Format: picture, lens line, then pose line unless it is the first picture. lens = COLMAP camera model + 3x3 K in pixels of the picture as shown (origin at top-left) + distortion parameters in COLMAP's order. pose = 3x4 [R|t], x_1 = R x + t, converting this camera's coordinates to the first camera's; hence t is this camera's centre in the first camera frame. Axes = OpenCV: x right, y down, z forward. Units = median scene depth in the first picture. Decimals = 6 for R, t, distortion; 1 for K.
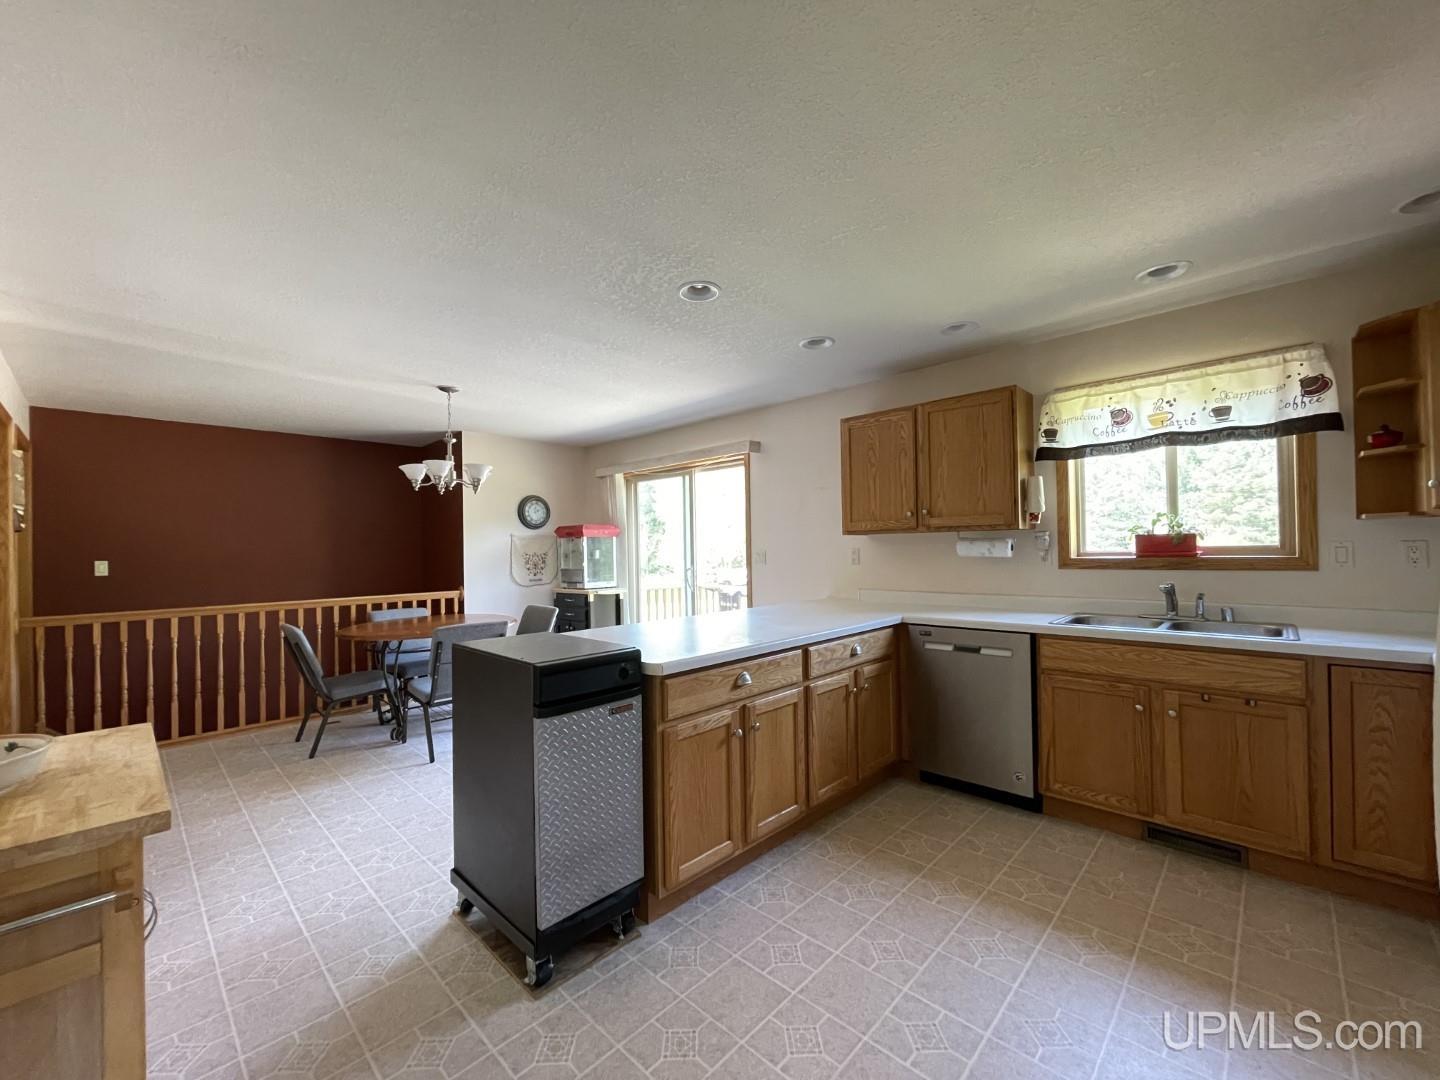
lens RADIAL K [[579.8, 0, 713.4], [0, 579.8, 544.1], [0, 0, 1]] dist [0.000750, -0.000352]
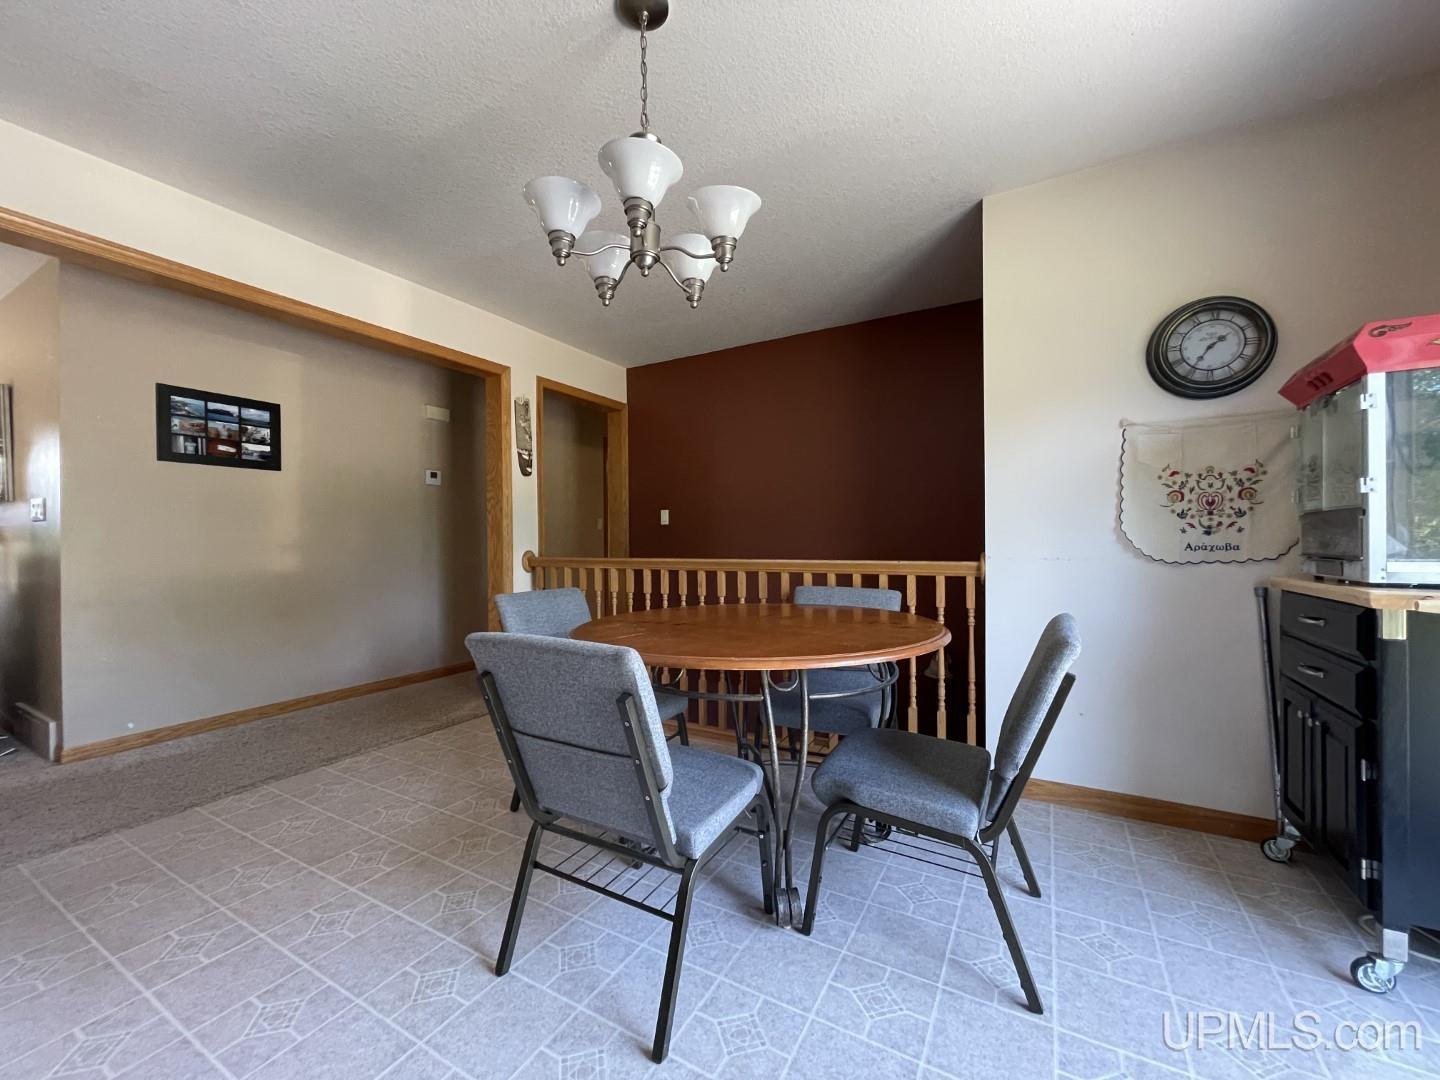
lens RADIAL K [[579.8, 0, 713.4], [0, 579.8, 544.1], [0, 0, 1]] dist [0.000750, -0.000352]
pose [[0.241756, 0.027000, -0.969961, -0.050442], [0.015800, 0.999371, 0.031757, 0.049356], [0.970208, -0.023003, 0.241177, 0.697360]]
